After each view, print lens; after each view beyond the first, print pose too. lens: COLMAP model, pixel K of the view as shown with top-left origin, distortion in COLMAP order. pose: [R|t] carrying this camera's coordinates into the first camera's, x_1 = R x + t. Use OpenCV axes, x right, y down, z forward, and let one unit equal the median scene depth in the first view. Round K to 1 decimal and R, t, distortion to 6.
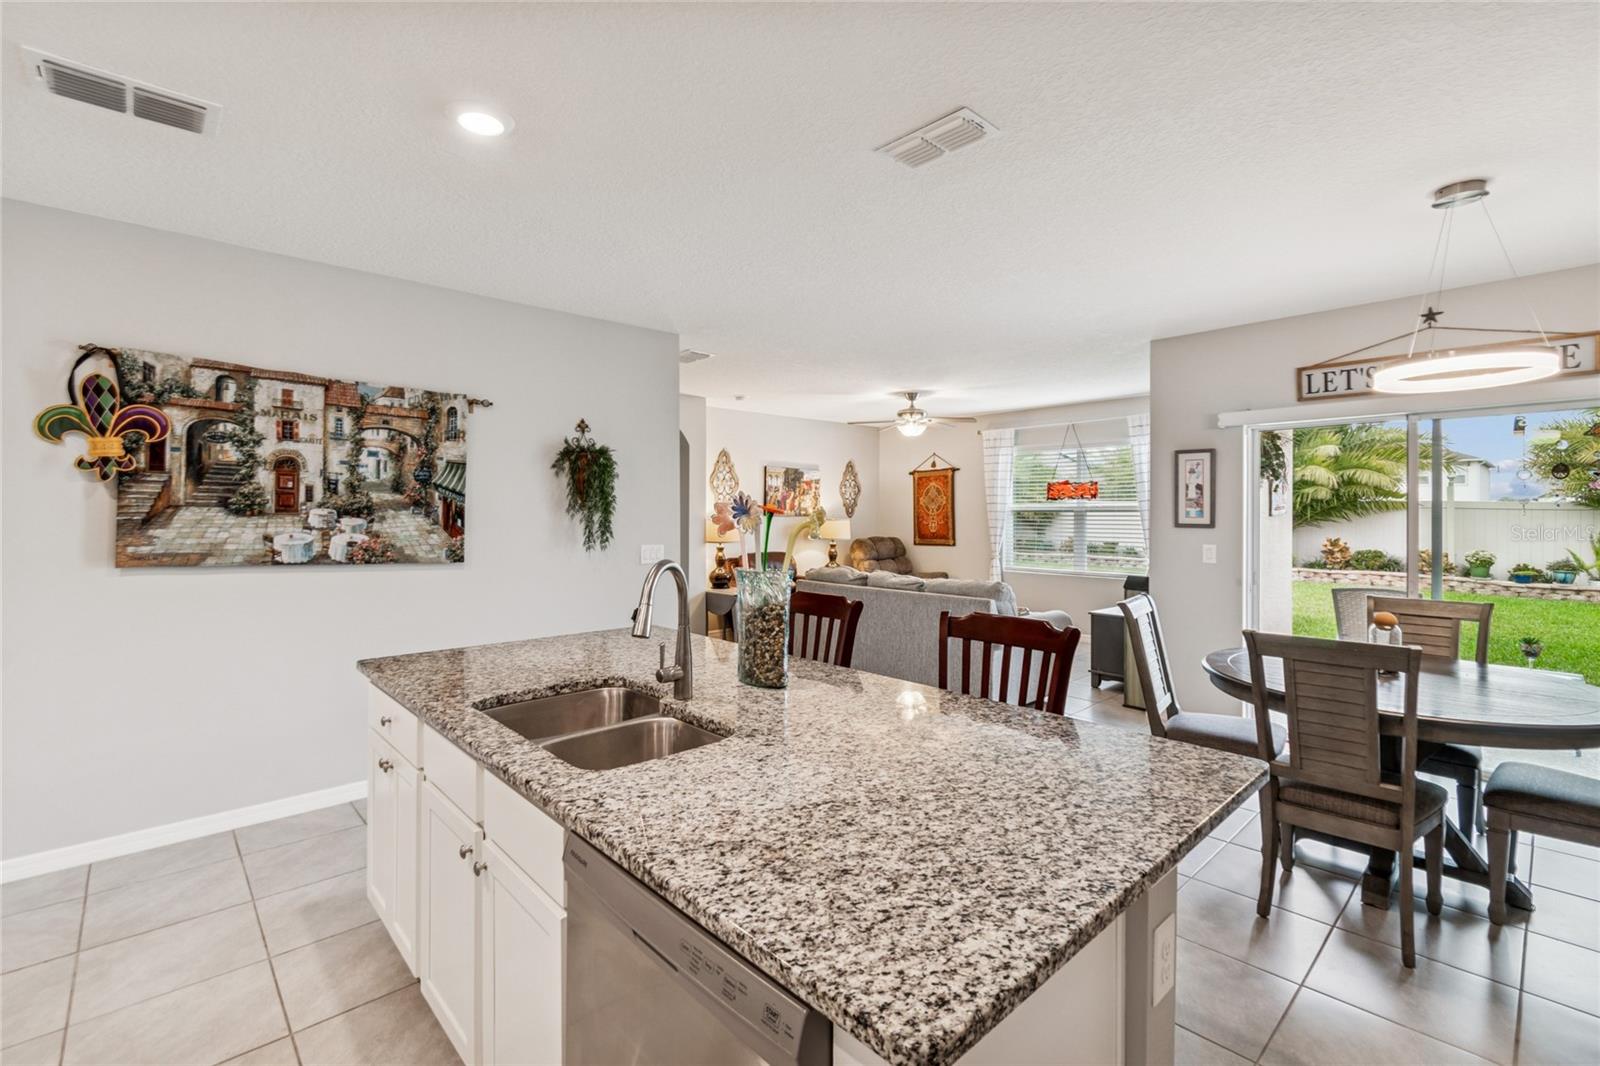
lens RADIAL K [[705.0, 0, 791.1], [0, 705.0, 518.1], [0, 0, 1]] dist [-0.002128, -0.000780]
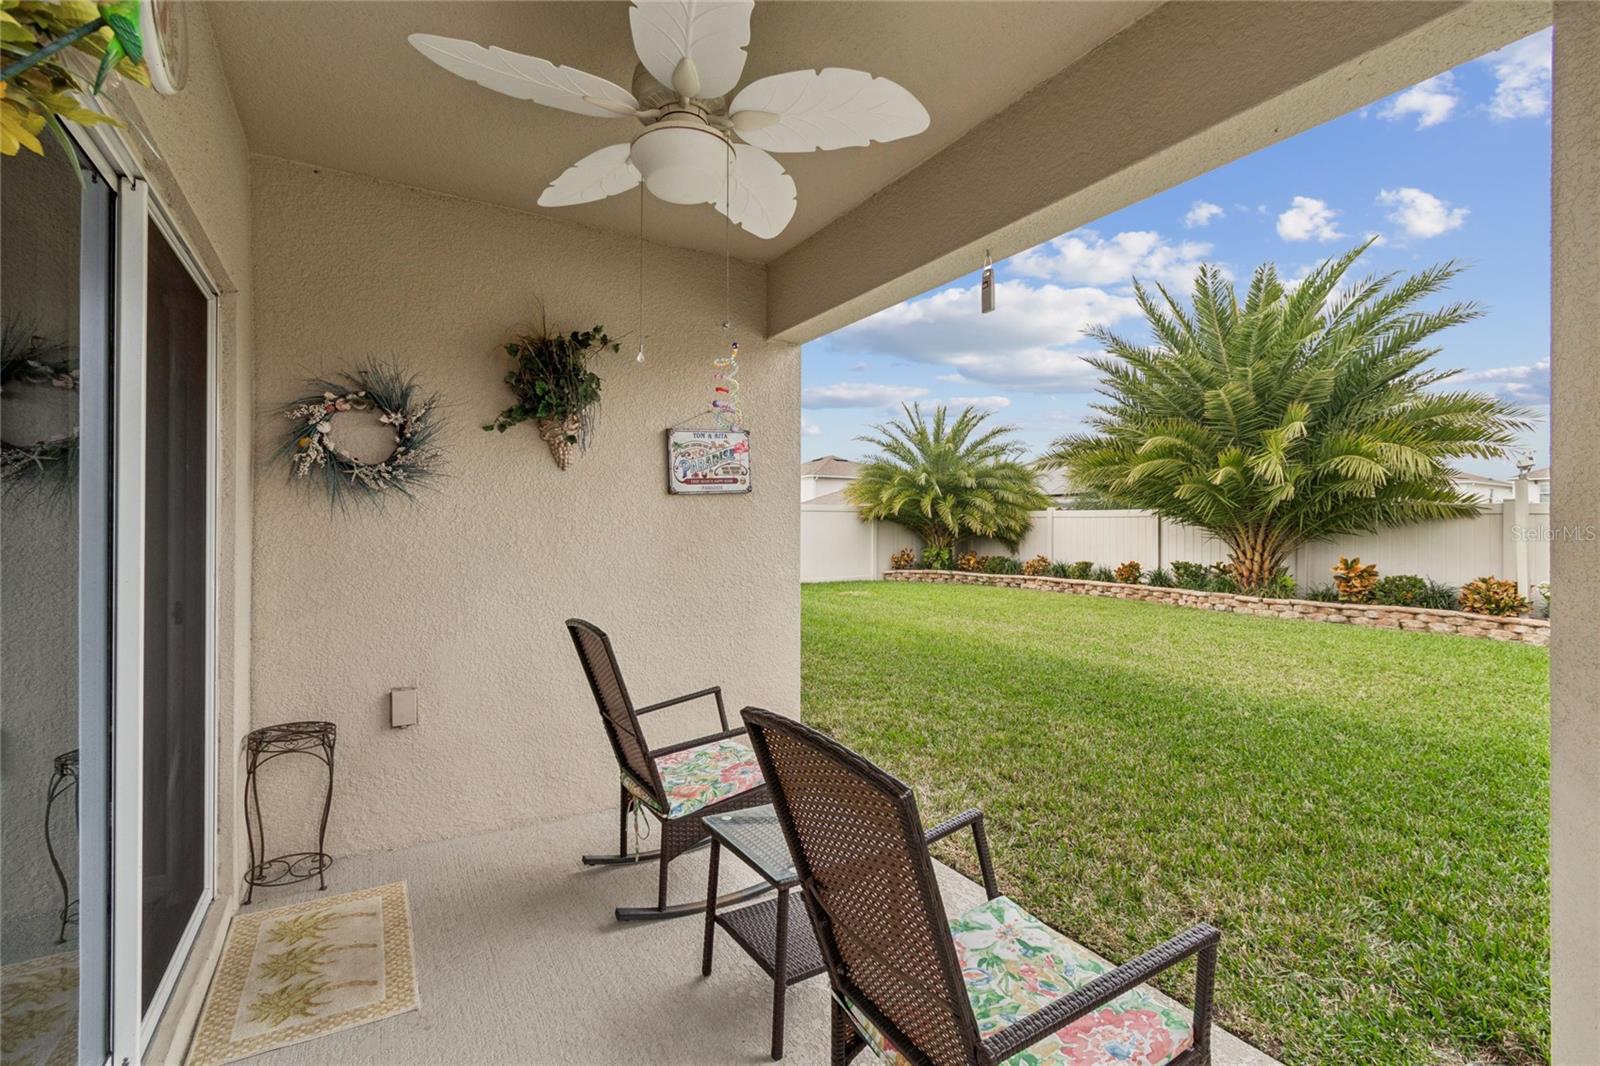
lens RADIAL K [[708.1, 0, 792.6], [0, 708.1, 530.4], [0, 0, 1]] dist [0.002652, -0.000146]
pose [[0.979665, 0.005573, -0.200562, 0.624427], [-0.008151, 0.999894, -0.012030, 0.023285], [0.200474, 0.013420, 0.979607, 0.336968]]
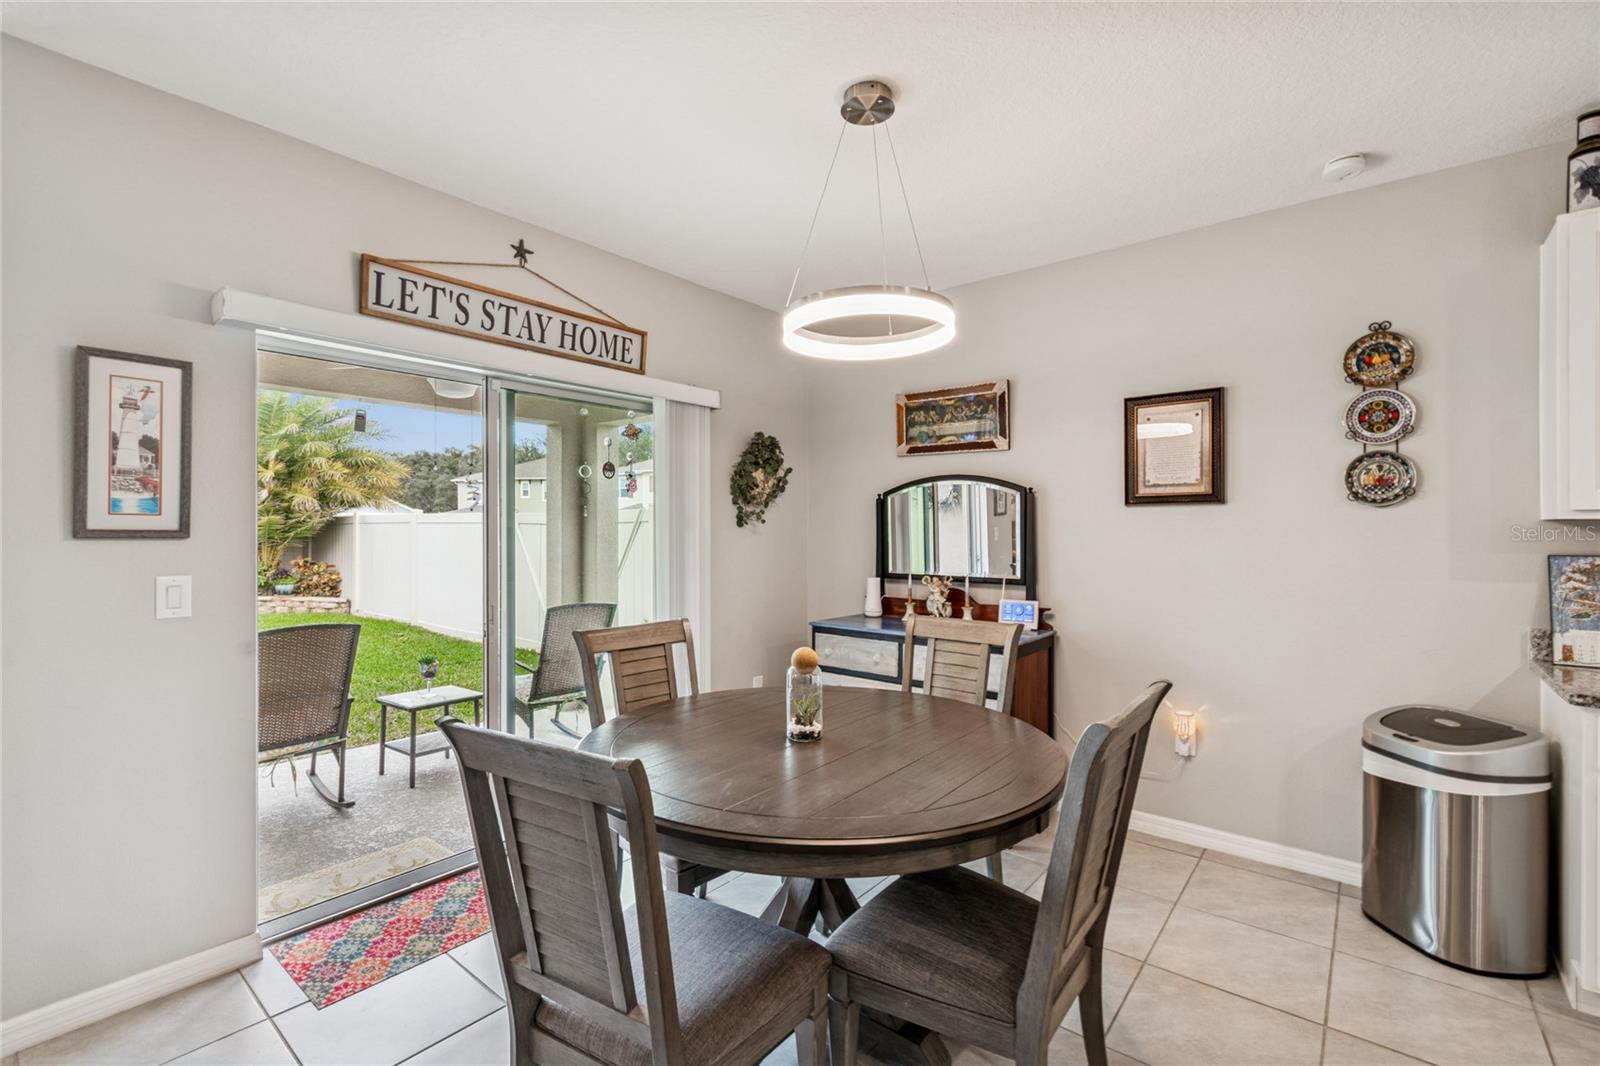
lens RADIAL K [[708.1, 0, 792.6], [0, 708.1, 530.4], [0, 0, 1]] dist [0.002652, -0.000146]
pose [[-0.138269, -0.000398, 0.990395, 0.052172], [0.006746, 0.999976, 0.001344, 0.005968], [-0.990372, 0.006867, -0.138263, 0.370419]]
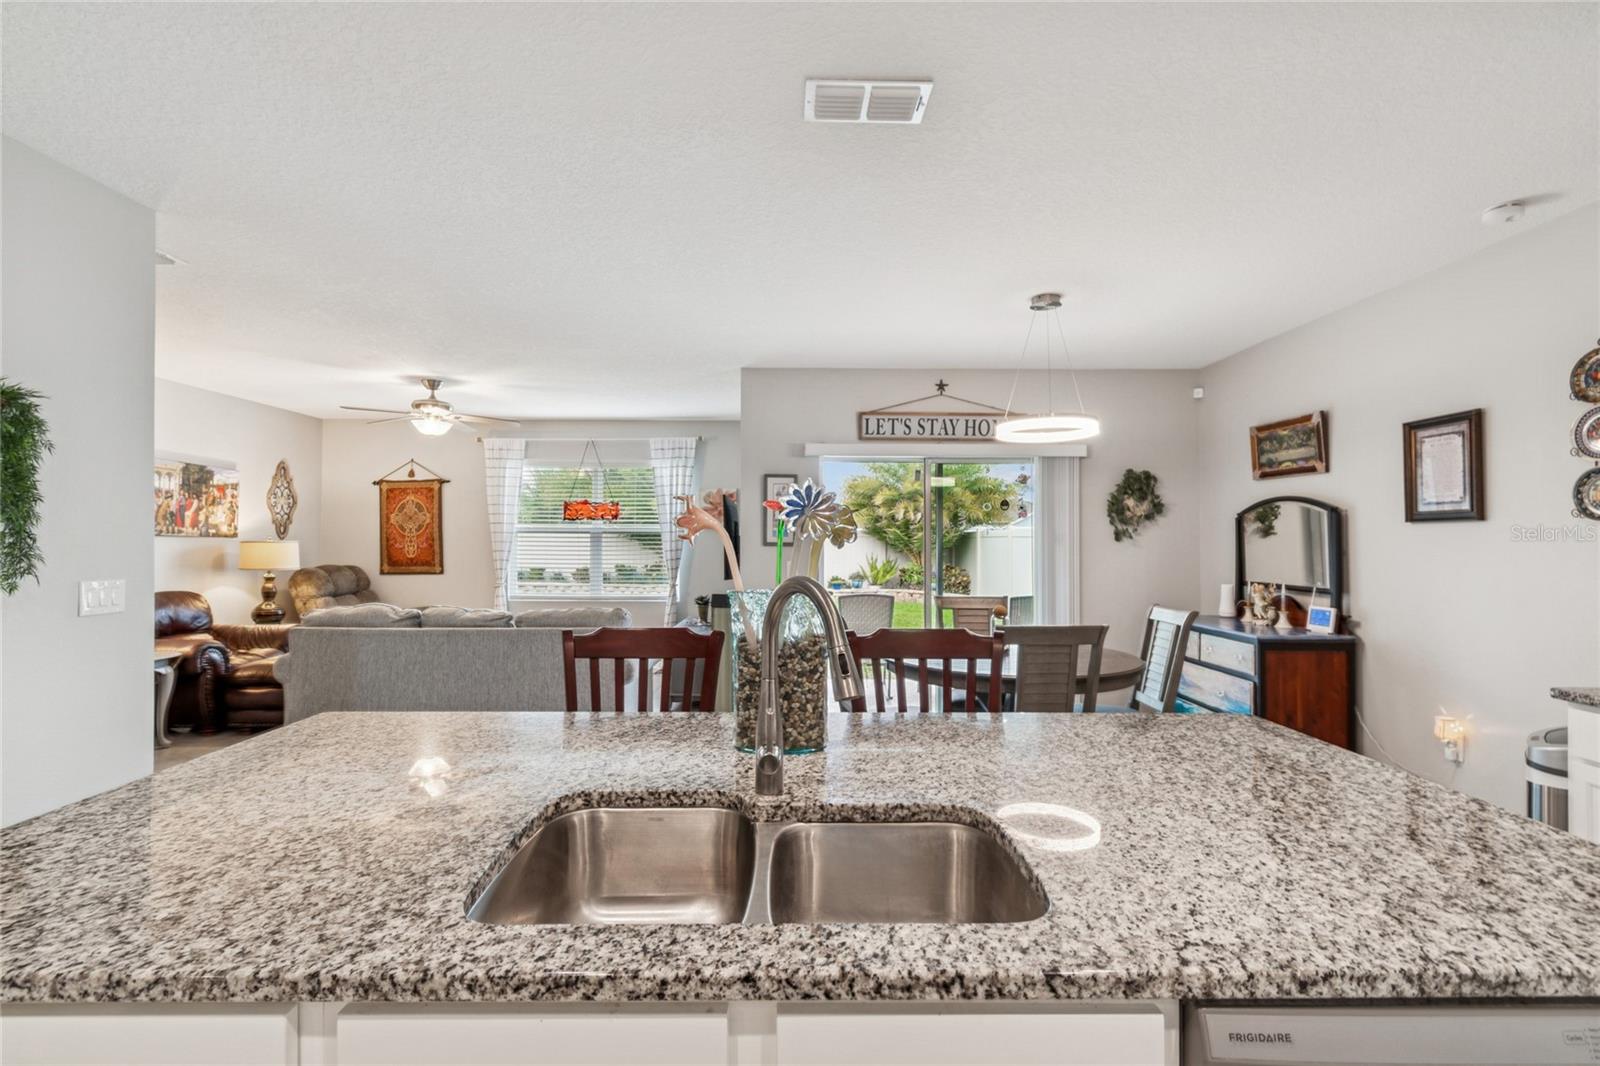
lens RADIAL K [[742.5, 0, 795.0], [0, 742.5, 534.7], [0, 0, 1]] dist [0.000112, -0.001547]
pose [[0.667457, 0.008843, 0.744596, -0.148455], [0.001883, 0.999906, -0.013562, 0.006528], [-0.744646, 0.010454, 0.667378, 0.120290]]
